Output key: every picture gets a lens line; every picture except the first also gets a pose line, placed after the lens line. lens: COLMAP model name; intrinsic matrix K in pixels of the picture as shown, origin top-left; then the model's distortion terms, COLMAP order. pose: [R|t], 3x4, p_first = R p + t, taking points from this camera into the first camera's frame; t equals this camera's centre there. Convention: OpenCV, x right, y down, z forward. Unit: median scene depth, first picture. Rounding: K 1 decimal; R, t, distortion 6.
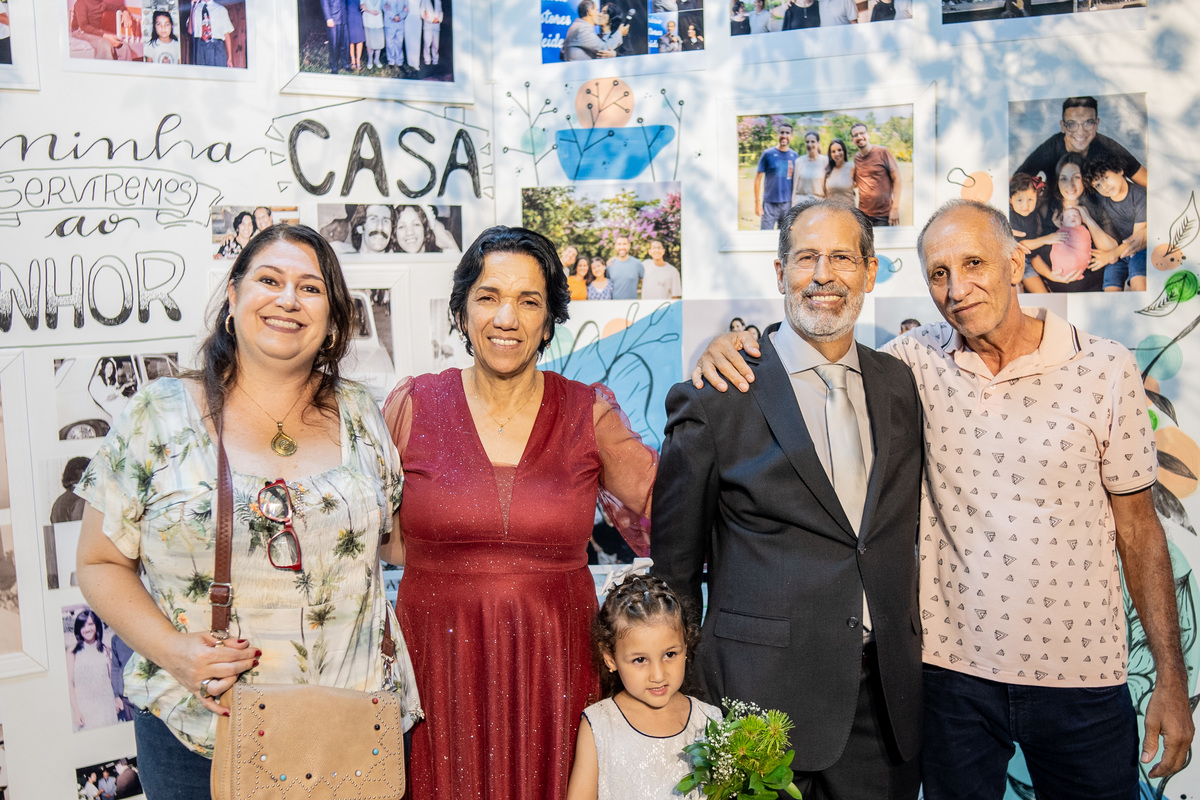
lens RADIAL K [[1247.5, 0, 598.4], [0, 1247.5, 408.2], [0, 0, 1]] dist [-0.111970, 0.127981]
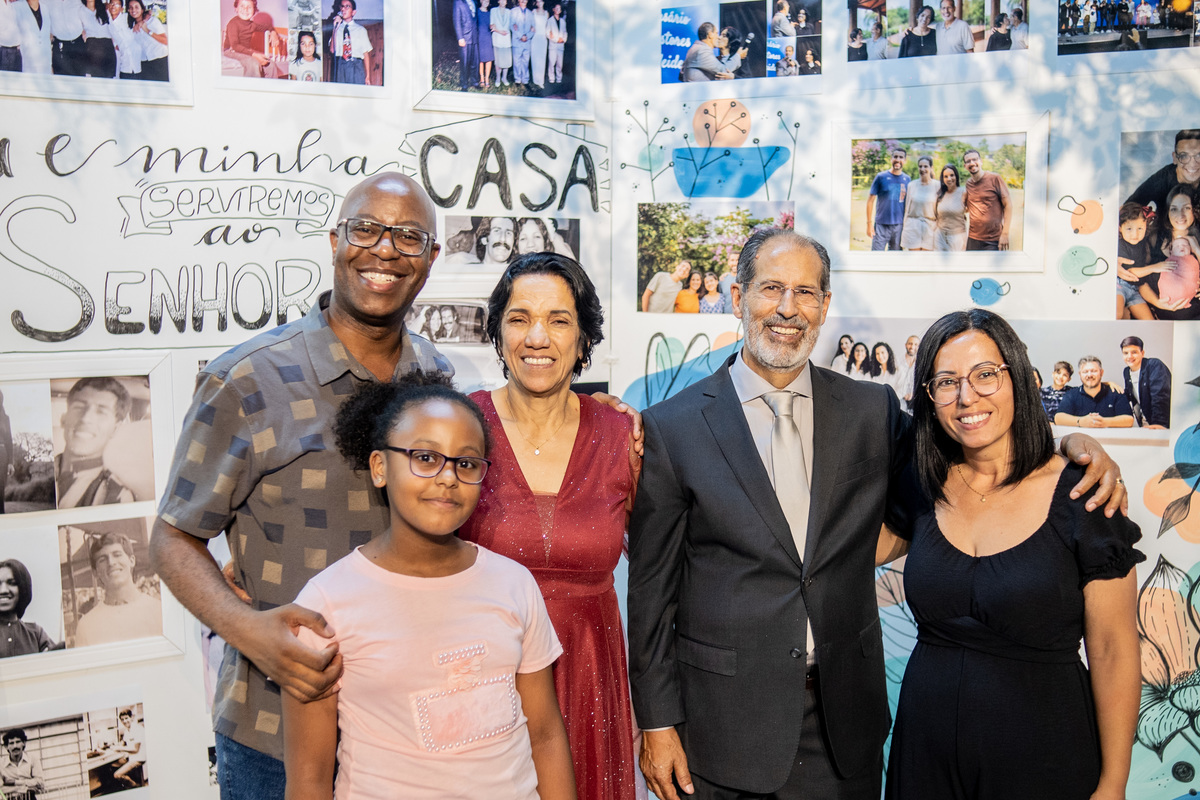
lens RADIAL K [[1247.5, 0, 598.4], [0, 1247.5, 408.2], [0, 0, 1]] dist [-0.111970, 0.127981]
pose [[0.998379, 0.027041, -0.050080, -0.041363], [-0.026697, 0.999615, 0.007512, -0.014427], [0.050264, -0.006163, 0.998717, -0.040429]]
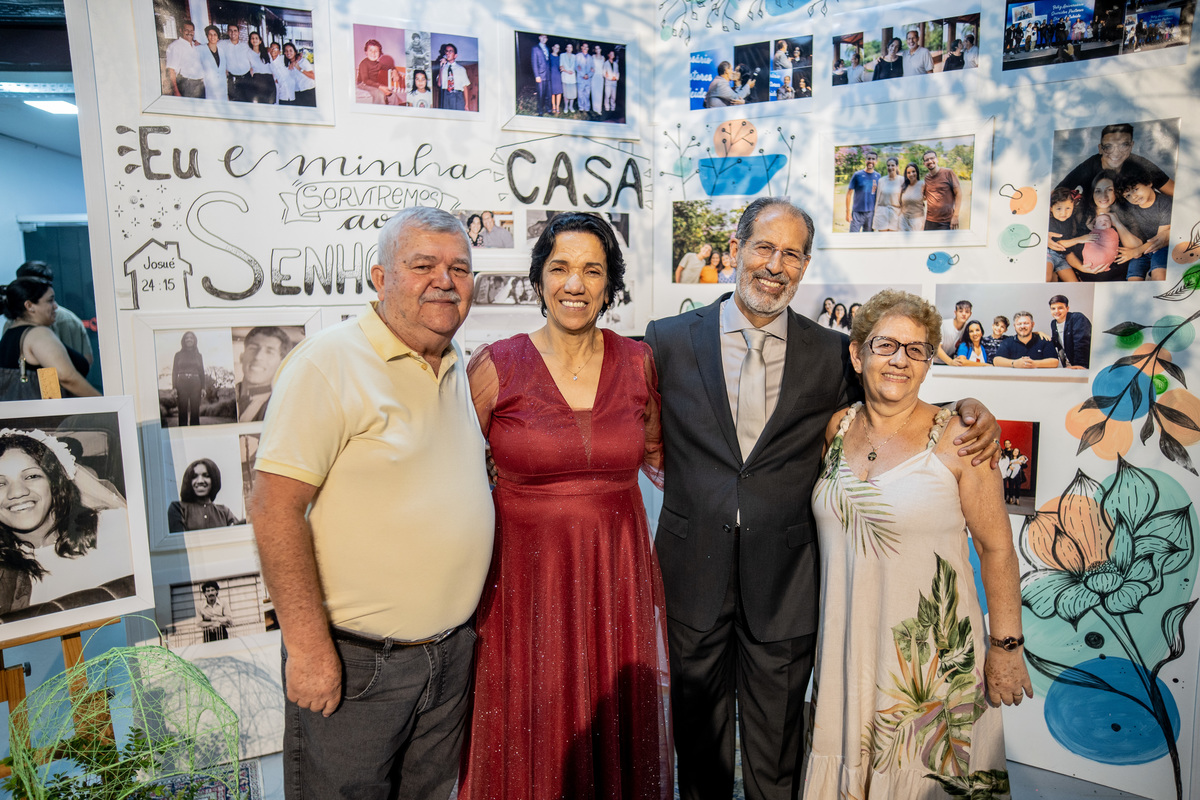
lens RADIAL K [[818.8, 0, 599.1], [0, 818.8, 405.4], [0, 0, 1]] dist [-0.105655, 0.113594]
pose [[0.988980, 0.036913, -0.143373, -0.005013], [-0.030687, 0.998498, 0.045395, 0.012003], [0.144833, -0.040495, 0.988627, 0.090548]]
